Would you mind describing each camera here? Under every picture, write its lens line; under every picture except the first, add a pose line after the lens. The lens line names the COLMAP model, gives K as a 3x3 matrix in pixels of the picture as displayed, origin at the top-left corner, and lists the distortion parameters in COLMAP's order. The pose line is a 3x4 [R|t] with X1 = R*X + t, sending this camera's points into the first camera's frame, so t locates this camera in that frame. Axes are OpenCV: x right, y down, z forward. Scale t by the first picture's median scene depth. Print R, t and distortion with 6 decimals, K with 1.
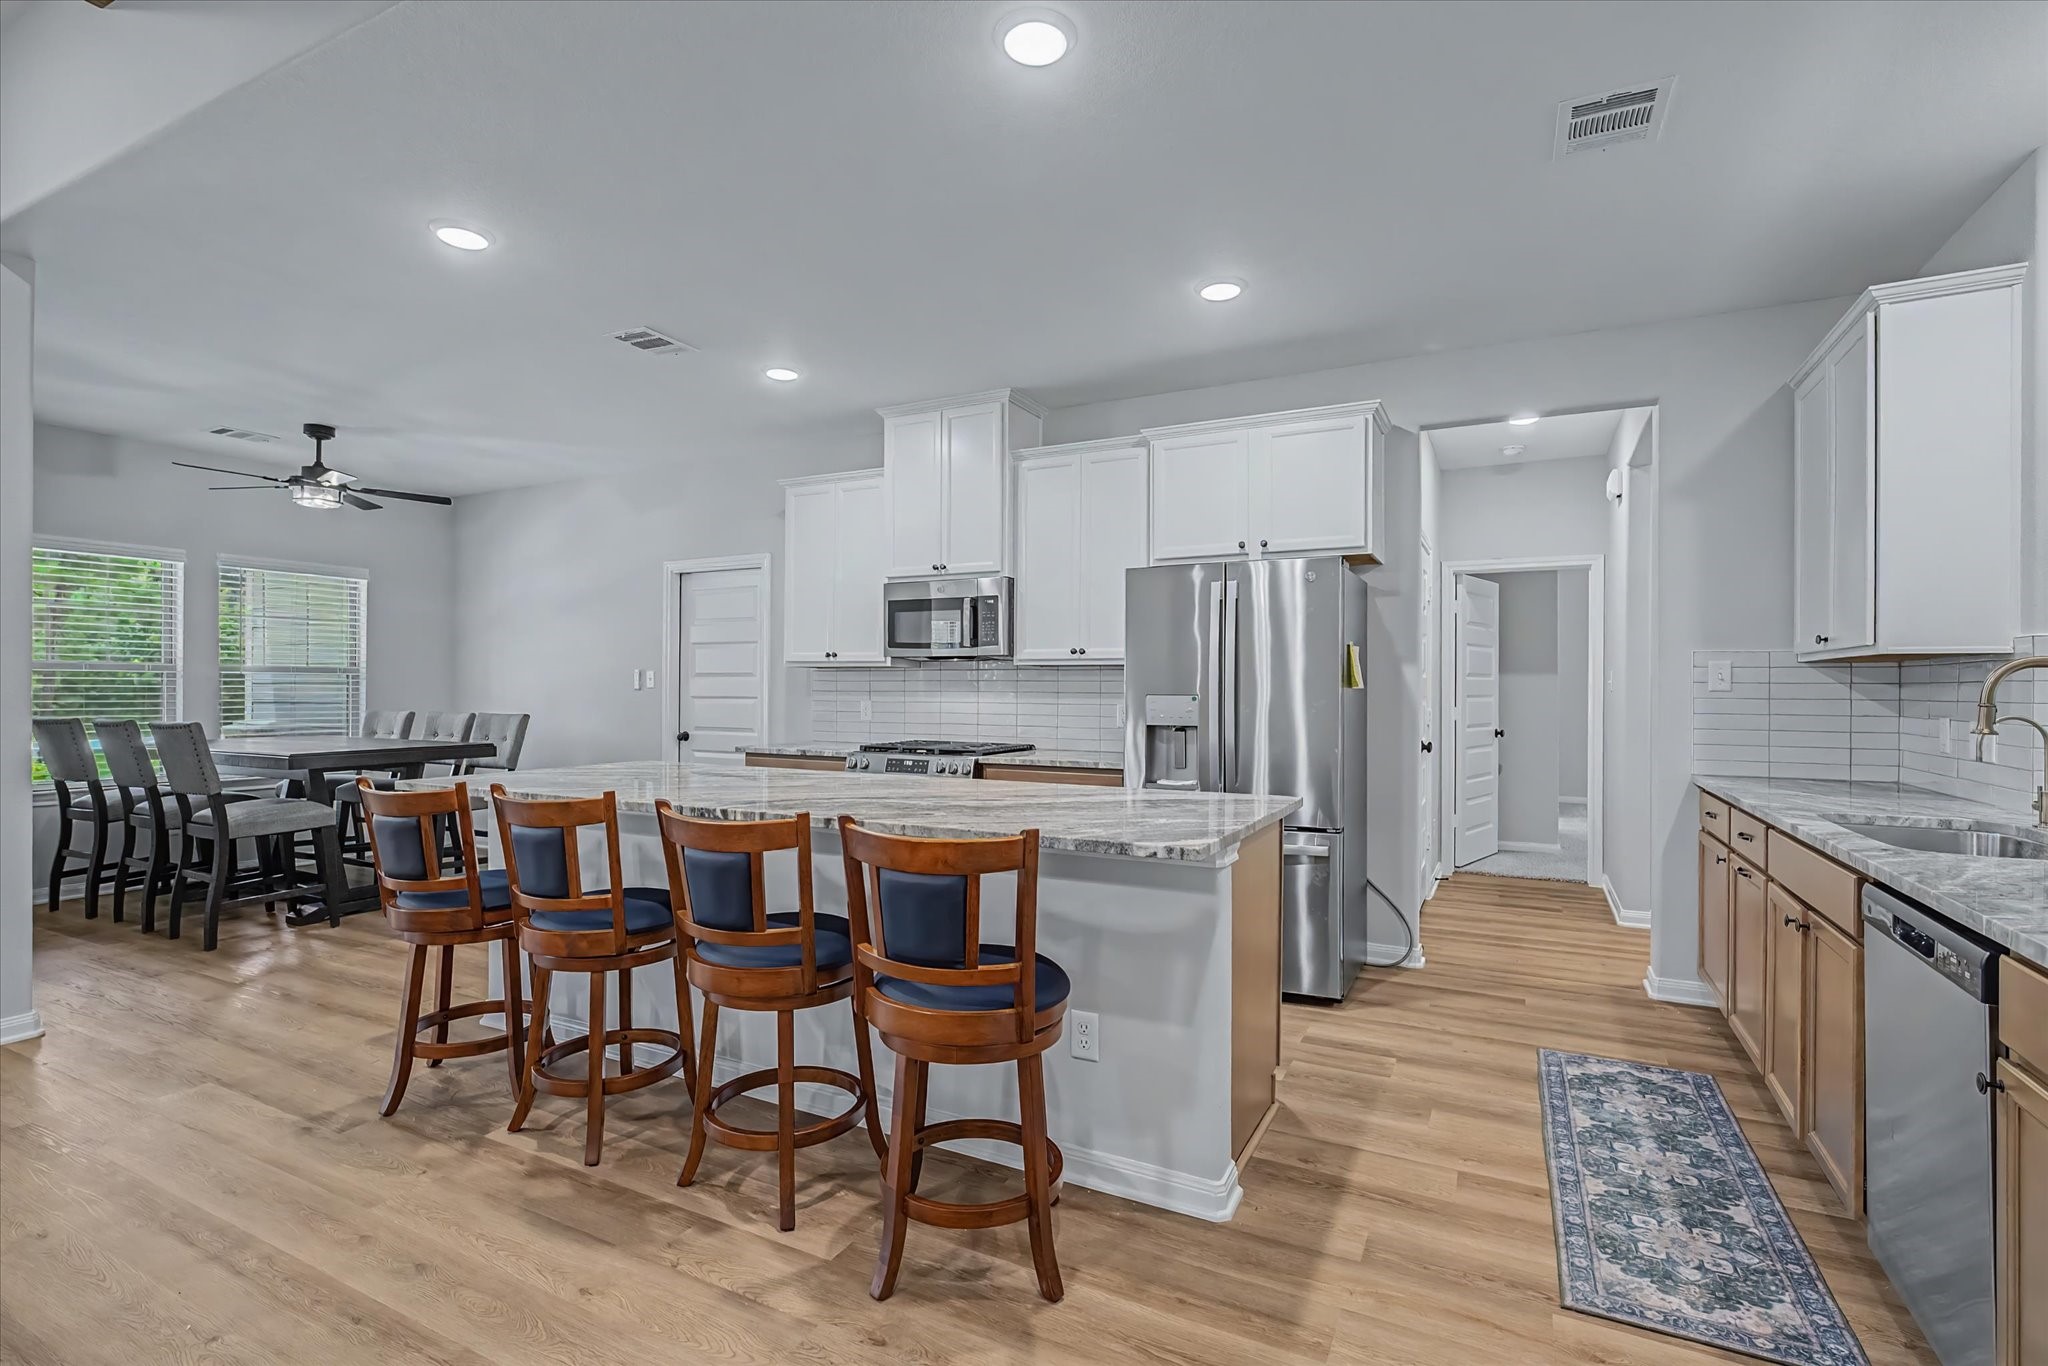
lens RADIAL K [[927.5, 0, 1067.8], [0, 927.5, 692.8], [0, 0, 1]] dist [-0.009442, 0.003406]
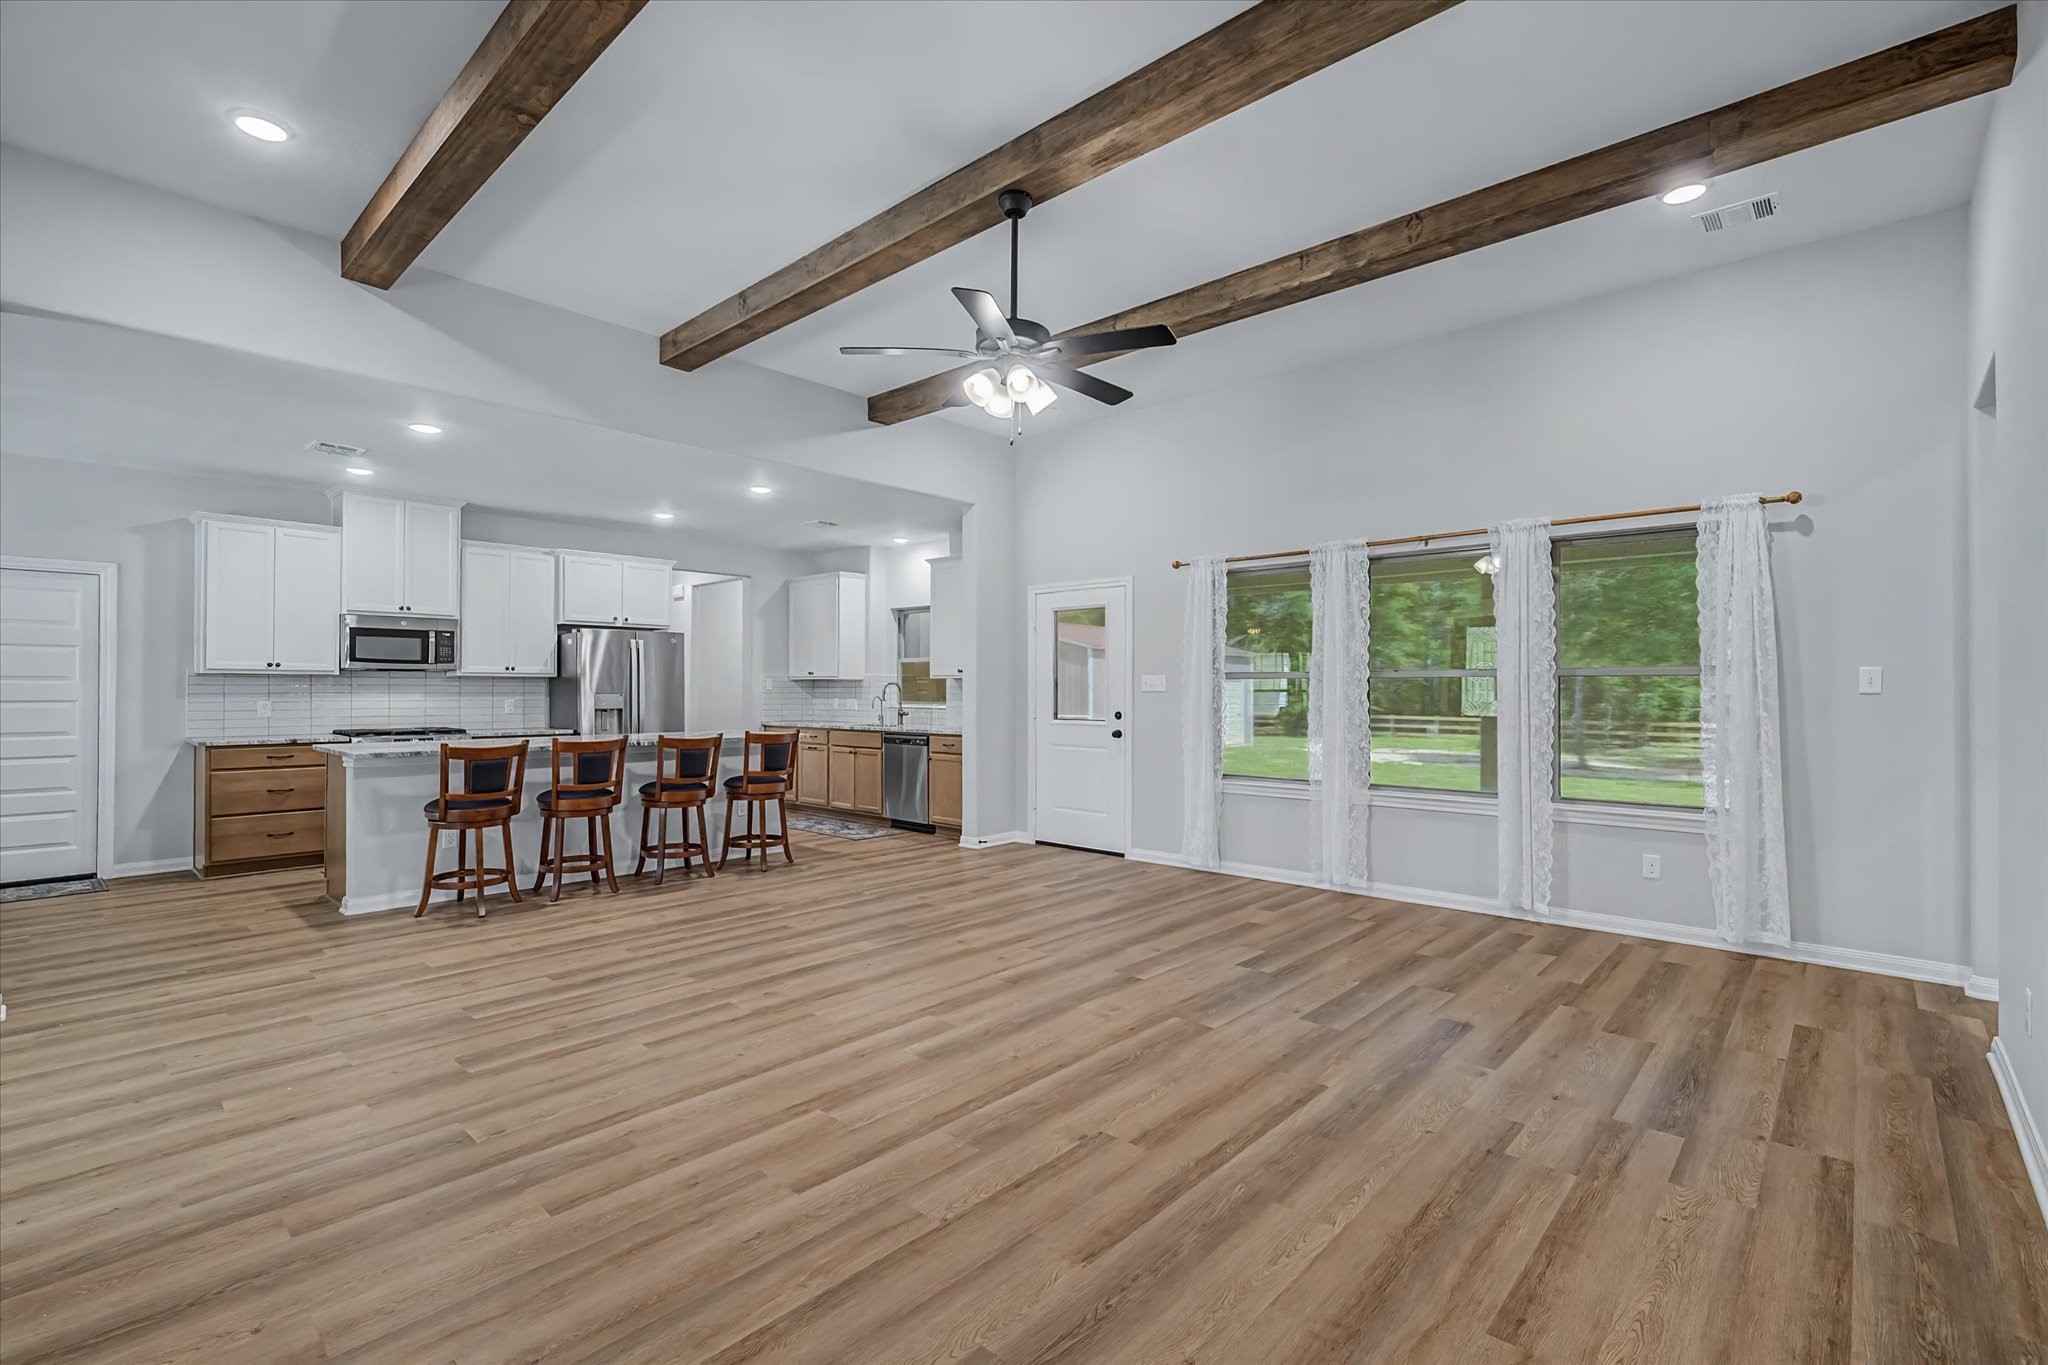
lens RADIAL K [[927.5, 0, 1034.1], [0, 927.5, 684.5], [0, 0, 1]] dist [-0.009442, 0.003406]
pose [[0.276304, 0.002317, 0.961067, -1.493188], [0.006592, 0.999969, -0.004305, -0.002163], [-0.961048, 0.007525, 0.276280, -0.420669]]
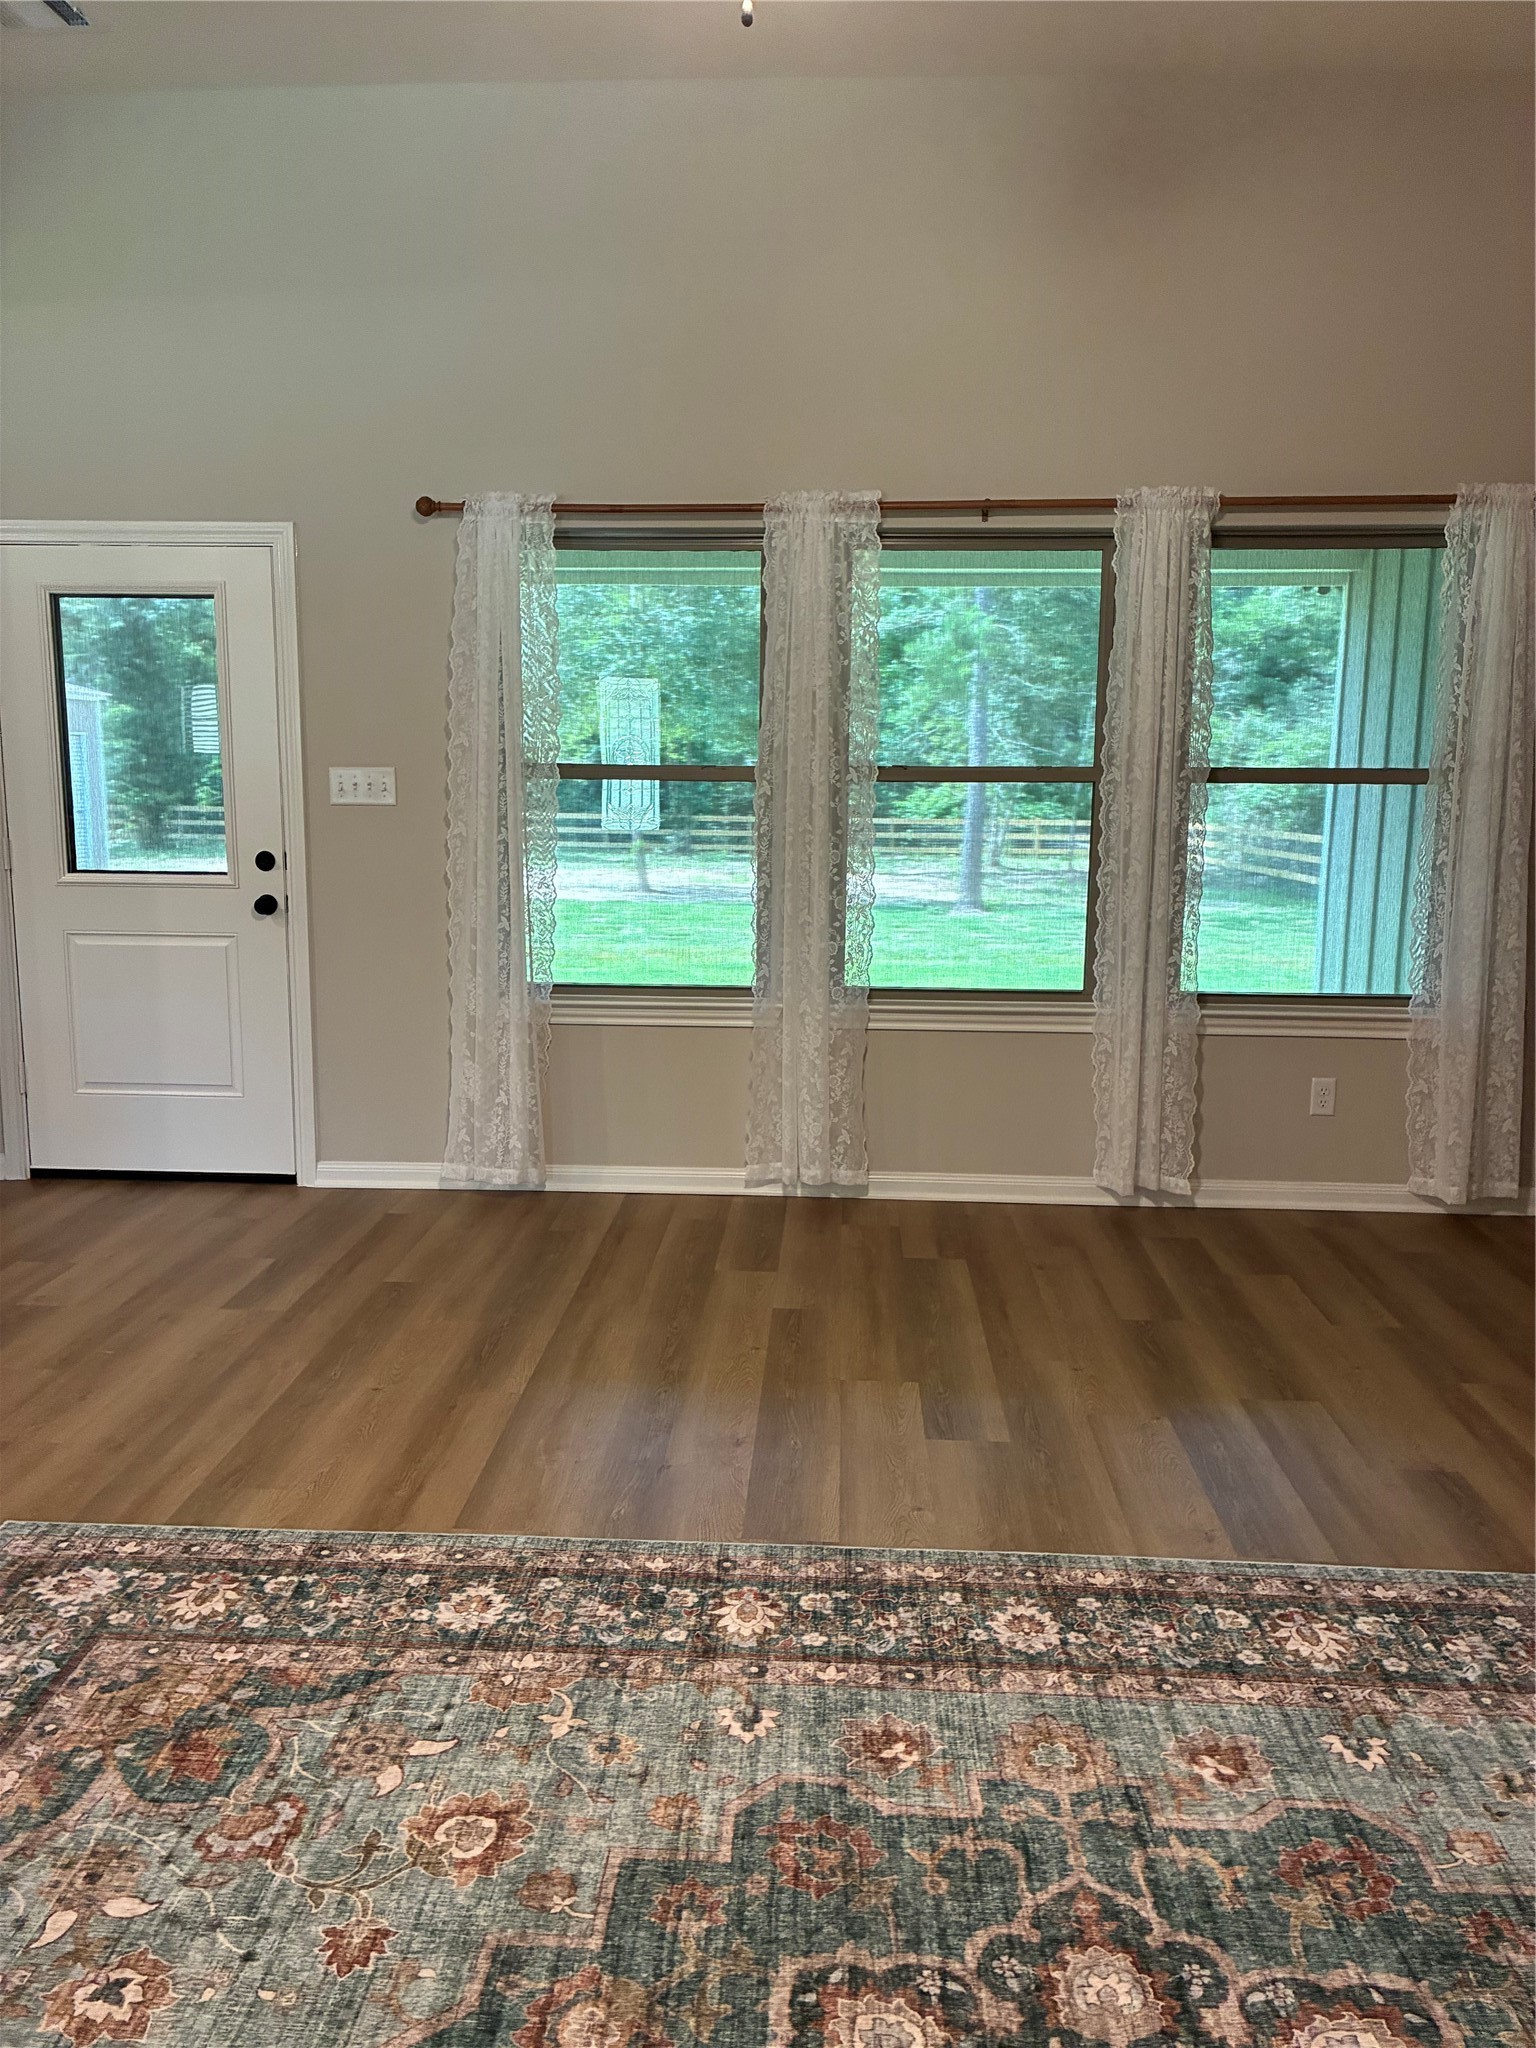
lens RADIAL K [[1521.0, 0, 770.5], [0, 1521.0, 1040.4], [0, 0, 1]] dist [0.013971, -0.004474]
pose [[-0.394330, -0.166349, 0.903788, -1.061795], [-0.002690, 0.983685, 0.179881, -0.030385], [-0.918965, 0.068501, -0.388344, 0.018348]]
